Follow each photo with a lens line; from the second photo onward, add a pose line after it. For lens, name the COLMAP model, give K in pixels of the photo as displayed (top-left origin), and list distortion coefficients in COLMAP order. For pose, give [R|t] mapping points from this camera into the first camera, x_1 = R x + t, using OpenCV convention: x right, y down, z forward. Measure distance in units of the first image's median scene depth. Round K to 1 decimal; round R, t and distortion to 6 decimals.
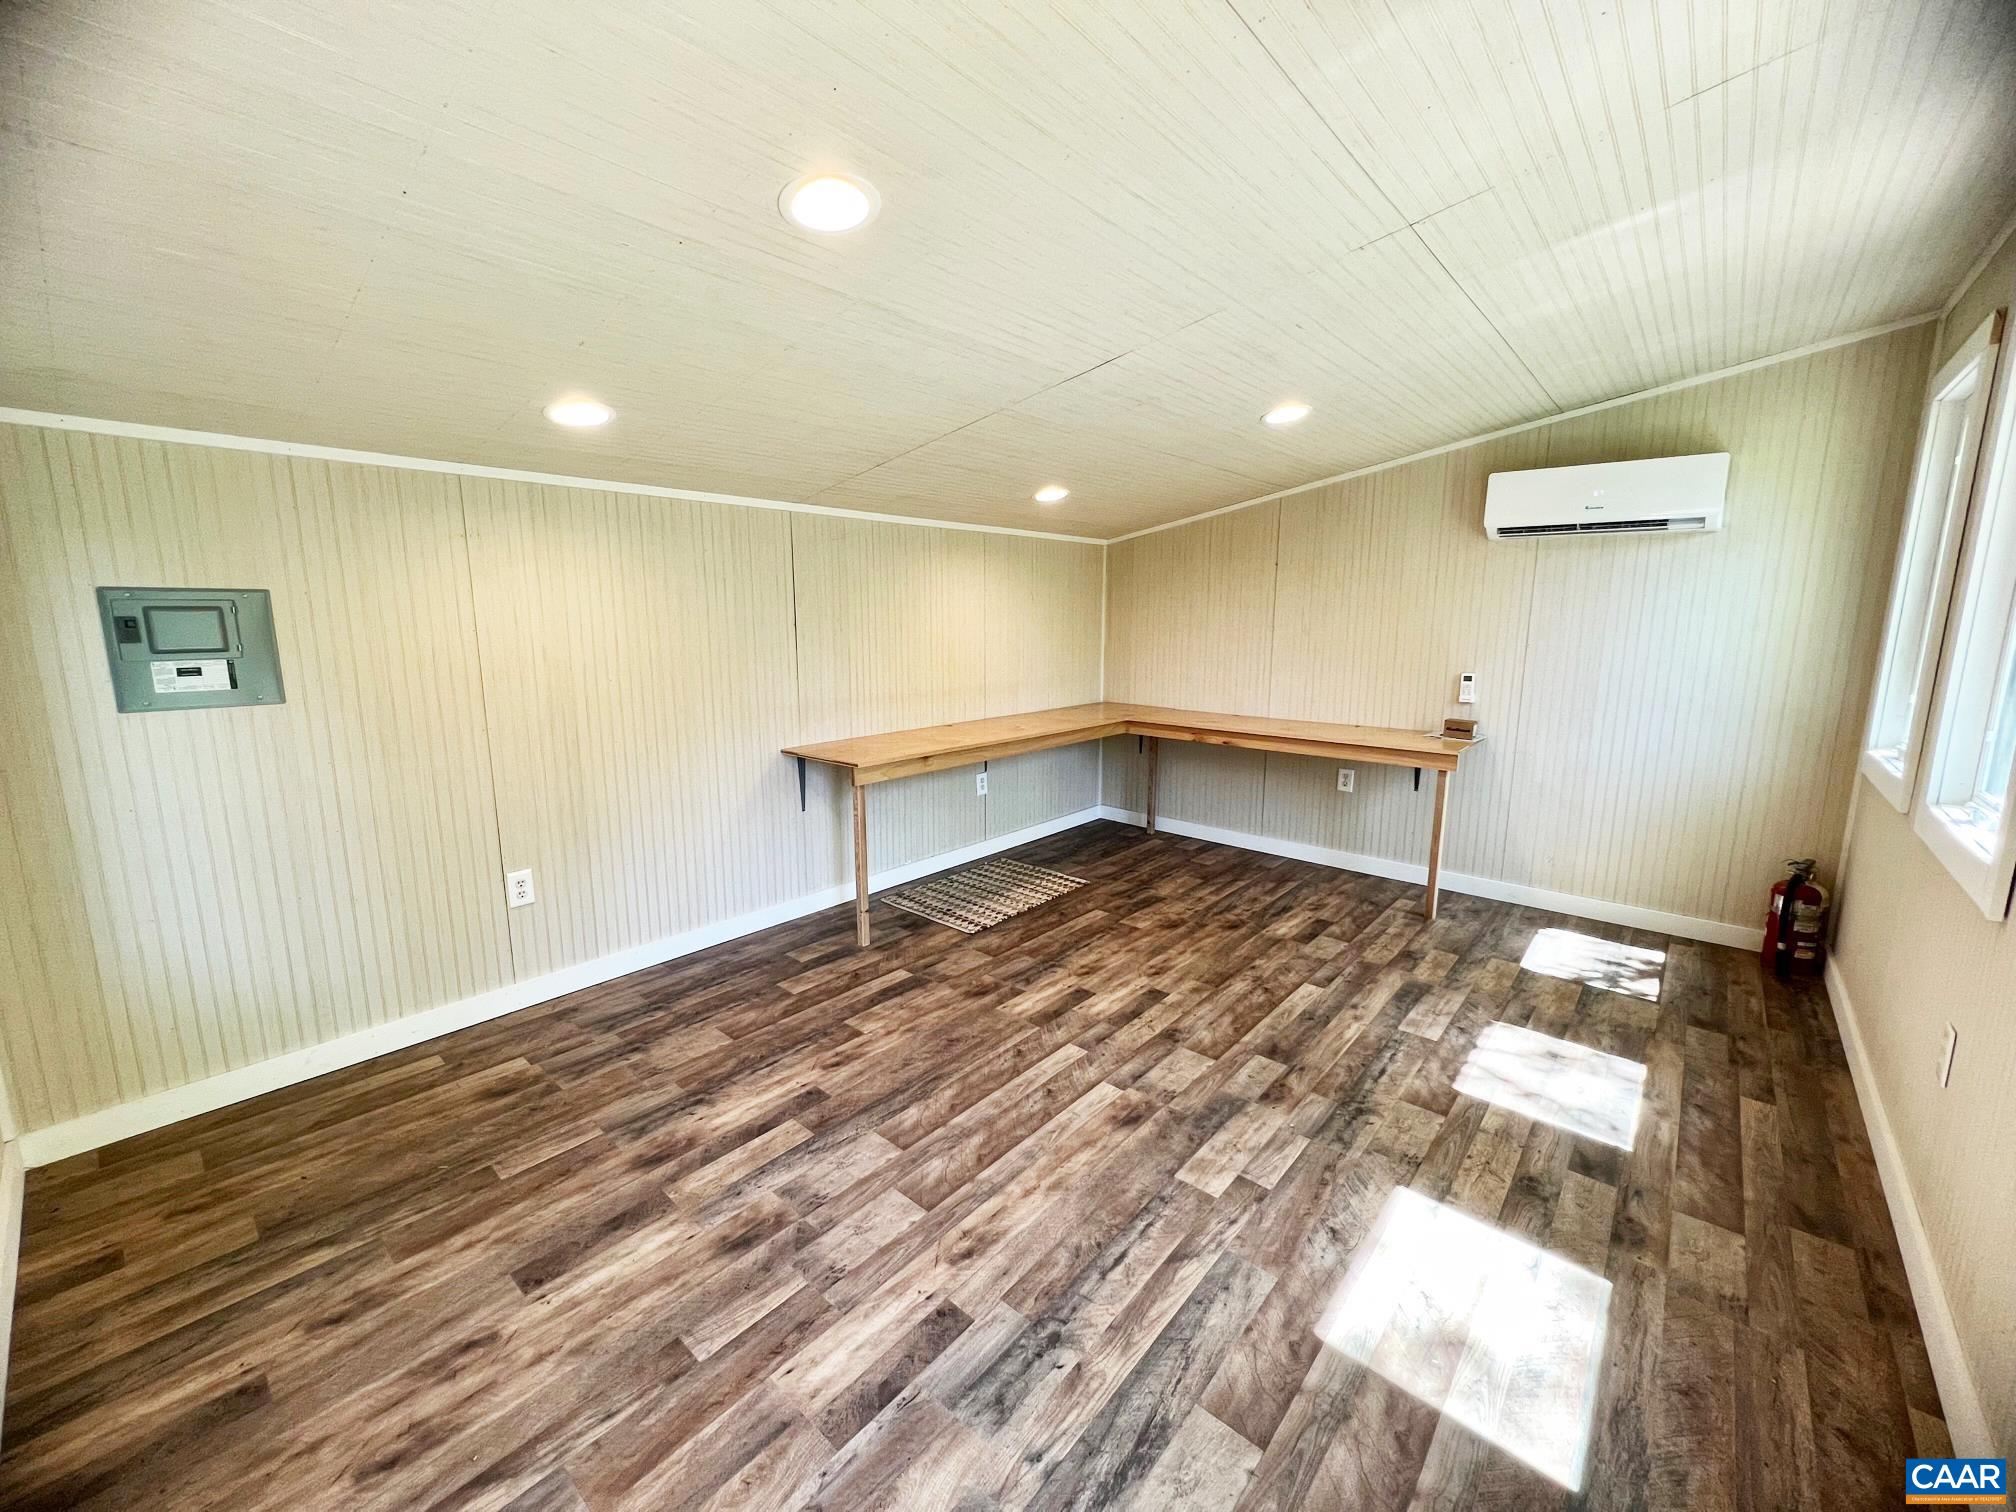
lens RADIAL K [[811.2, 0, 1005.6], [0, 811.2, 738.9], [0, 0, 1]] dist [0.000619, 0.000660]
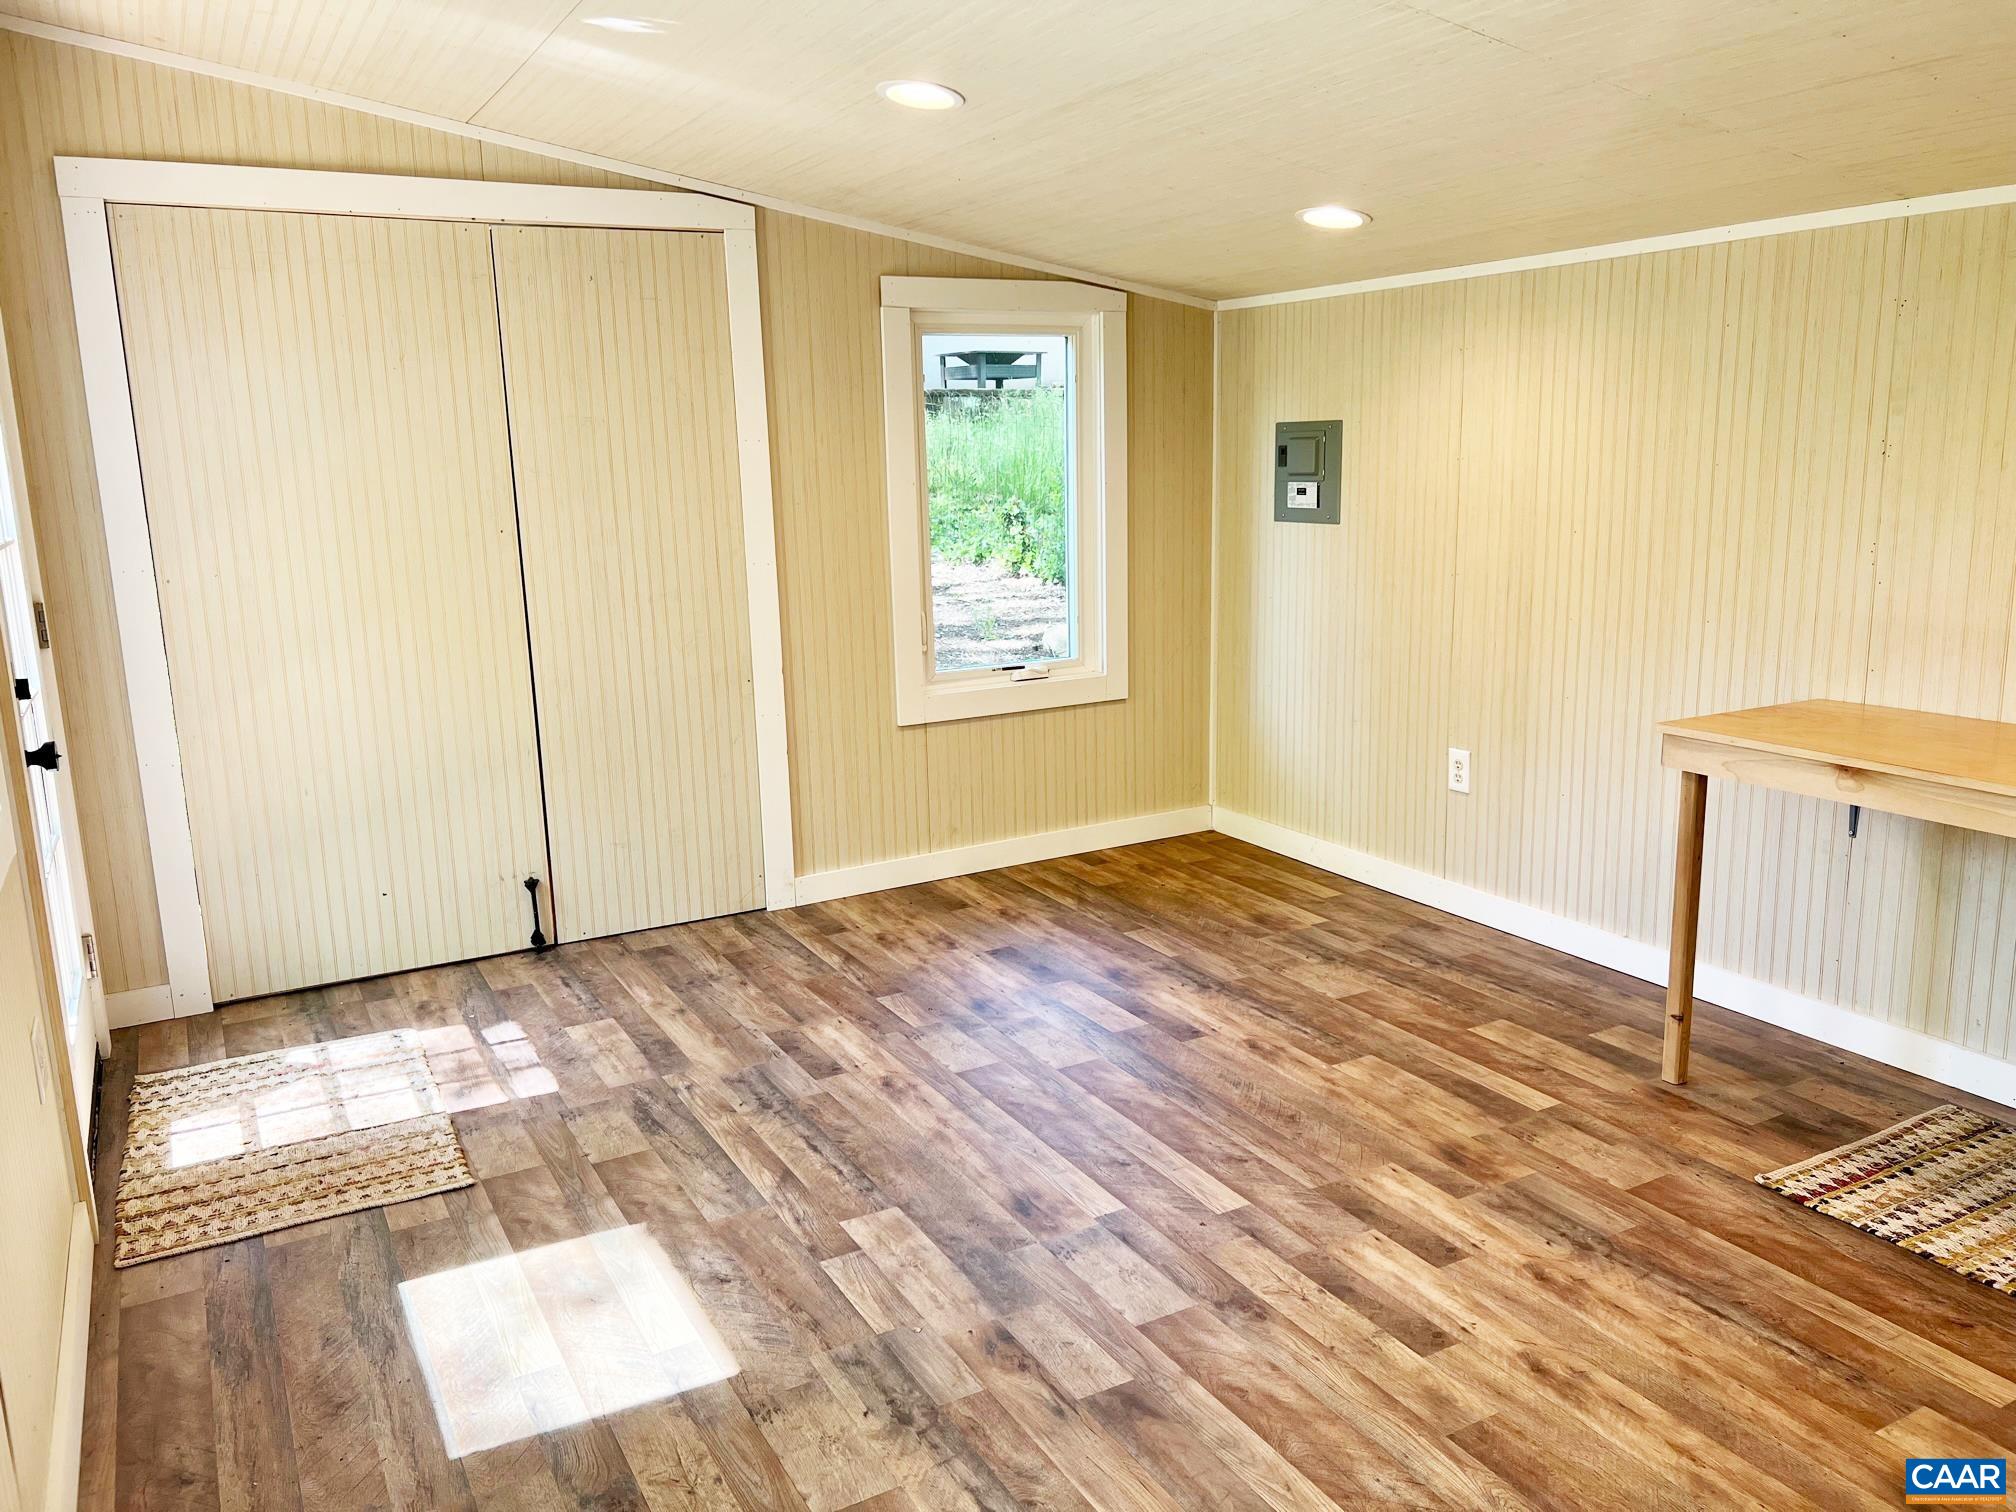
lens RADIAL K [[1518.8, 0, 1011.4], [0, 1518.8, 762.5], [0, 0, 1]] dist [0.021784, -0.023538]
pose [[-0.339337, 0.199587, -0.919247, 1.225456], [-0.124266, 0.959155, 0.254124, -0.202911], [0.932421, 0.200465, -0.300675, 1.270952]]
